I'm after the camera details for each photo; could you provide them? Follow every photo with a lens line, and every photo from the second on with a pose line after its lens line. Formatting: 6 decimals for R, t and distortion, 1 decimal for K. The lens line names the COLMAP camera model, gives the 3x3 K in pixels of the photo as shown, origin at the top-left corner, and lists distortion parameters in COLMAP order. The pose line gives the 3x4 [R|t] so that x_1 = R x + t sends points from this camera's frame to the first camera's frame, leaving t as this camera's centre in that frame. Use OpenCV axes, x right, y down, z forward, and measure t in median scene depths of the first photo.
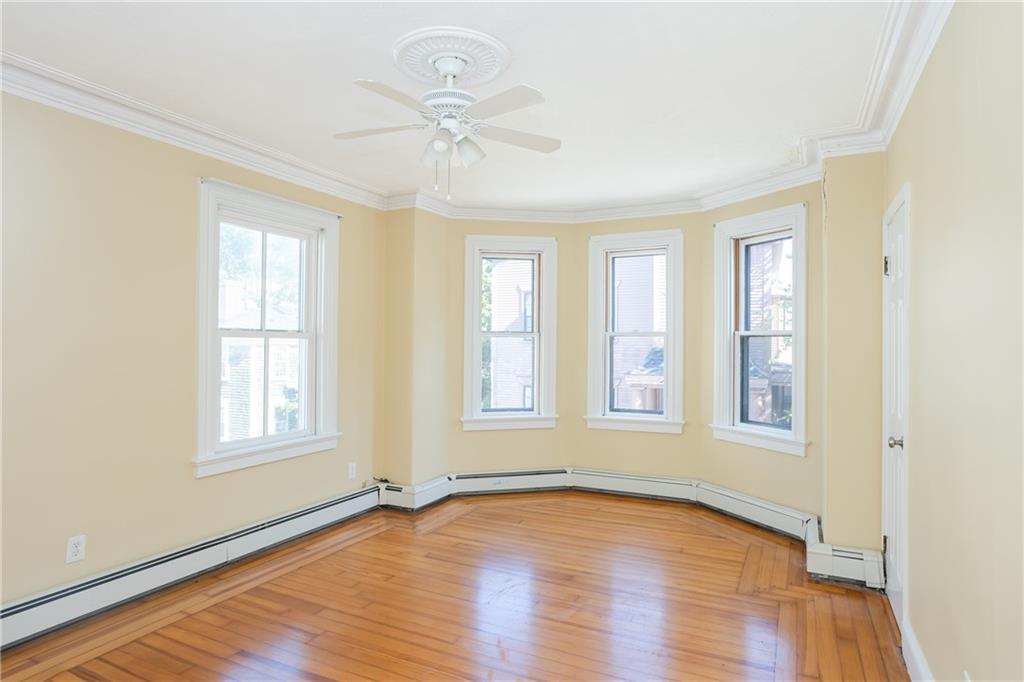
lens RADIAL K [[579.1, 0, 517.2], [0, 579.1, 334.5], [0, 0, 1]] dist [-0.002393, 0.005798]
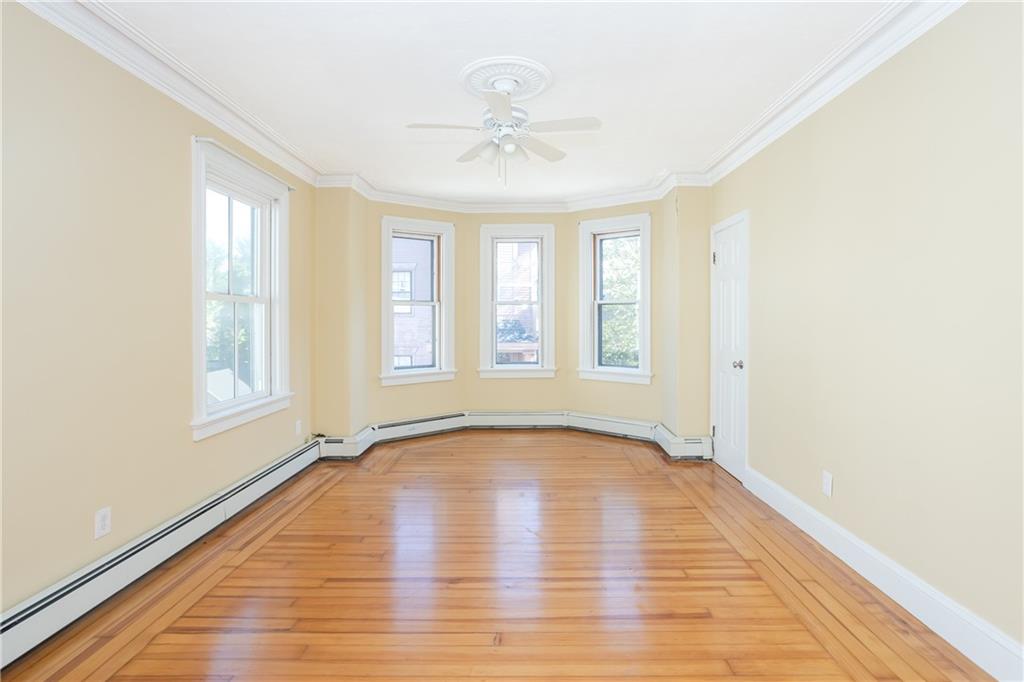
lens RADIAL K [[502.7, 0, 526.9], [0, 502.7, 315.8], [0, 0, 1]] dist [0.003166, 0.004252]
pose [[0.898141, -0.005518, 0.439673, -0.309006], [0.000088, 0.999923, 0.012369, 0.016307], [-0.439708, -0.011071, 0.898073, -0.017810]]
